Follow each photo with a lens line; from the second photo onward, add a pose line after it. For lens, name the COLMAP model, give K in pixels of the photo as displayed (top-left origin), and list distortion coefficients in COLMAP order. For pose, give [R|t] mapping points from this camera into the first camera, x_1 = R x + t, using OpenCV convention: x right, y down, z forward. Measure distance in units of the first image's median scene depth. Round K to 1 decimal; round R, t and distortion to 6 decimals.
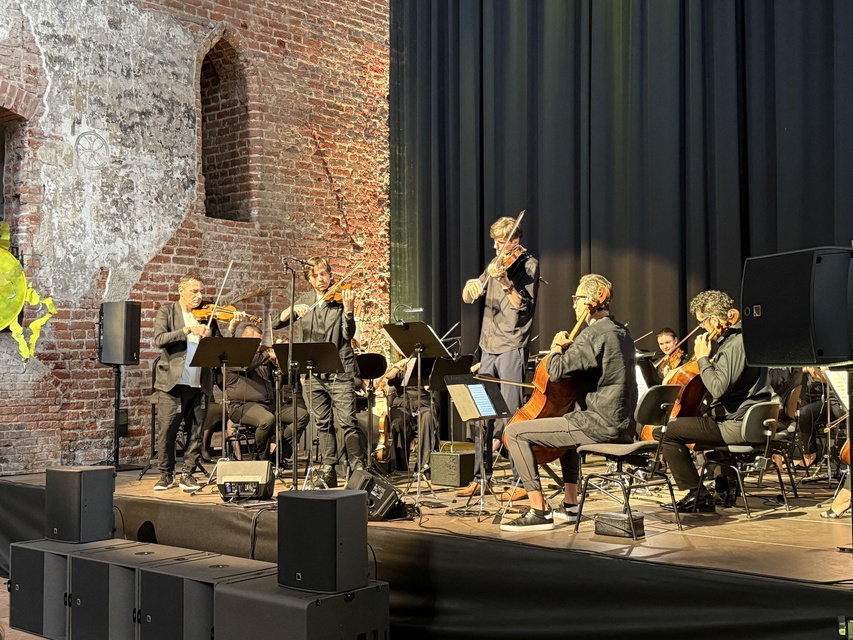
lens RADIAL K [[1092.7, 0, 426.5], [0, 1092.7, 320.0], [0, 0, 1]] dist [0.133504, -0.074175]
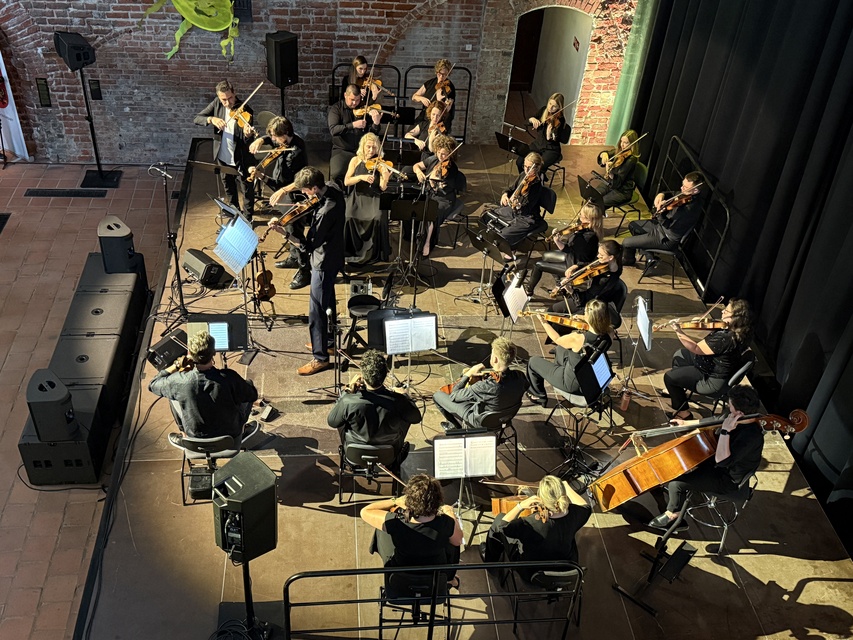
lens RADIAL K [[875.6, 0, 426.5], [0, 875.6, 320.0], [0, 0, 1]] dist [0.108310, -0.007057]
pose [[0.730932, 0.463905, -0.500531, 0.475256], [-0.038916, 0.760571, 0.648087, -0.403894], [0.681340, -0.454229, 0.573979, 0.344067]]
